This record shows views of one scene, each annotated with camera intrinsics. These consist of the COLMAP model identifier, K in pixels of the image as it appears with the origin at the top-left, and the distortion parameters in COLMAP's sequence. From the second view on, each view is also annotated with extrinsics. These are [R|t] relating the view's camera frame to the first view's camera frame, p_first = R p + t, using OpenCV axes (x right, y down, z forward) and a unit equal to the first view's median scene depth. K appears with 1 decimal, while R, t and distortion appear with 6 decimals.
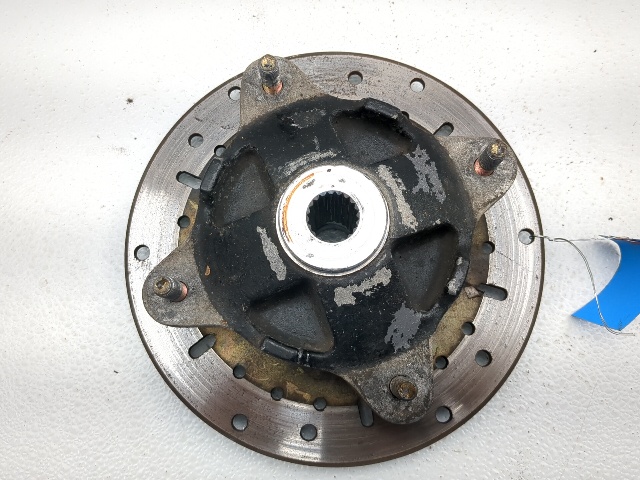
lens RADIAL K [[597.7, 0, 322.8], [0, 597.7, 244.1], [0, 0, 1]] dist [-0.032433, 0.000000]
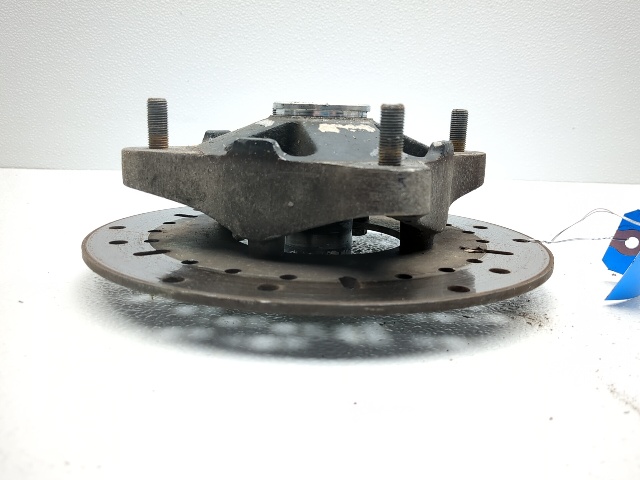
lens RADIAL K [[597.7, 0, 318.6], [0, 597.7, 244.1], [0, 0, 1]] dist [-0.032433, 0.000000]
pose [[0.997457, 0.056881, -0.042938, 0.069470], [-0.062376, 0.405349, -0.912032, 1.024869], [-0.034472, 0.912391, 0.407866, 0.728703]]
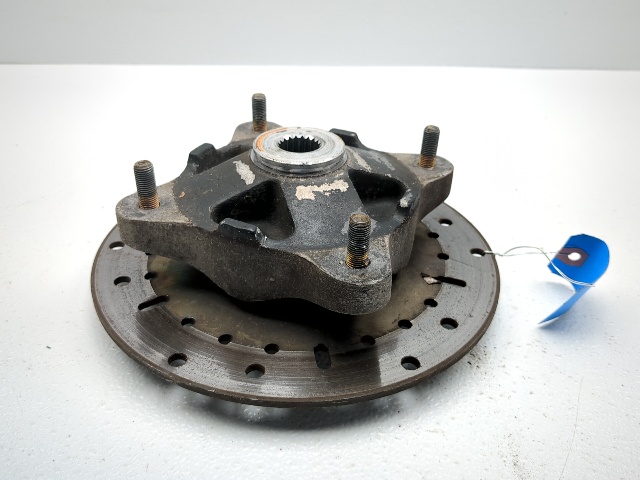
lens RADIAL K [[597.7, 0, 324.3], [0, 597.7, 238.6], [0, 0, 1]] dist [-0.032433, 0.000000]
pose [[0.998406, 0.056231, 0.004862, 0.067096], [-0.035363, 0.690355, -0.722606, 0.885510], [-0.043989, 0.721282, 0.691243, 0.286216]]
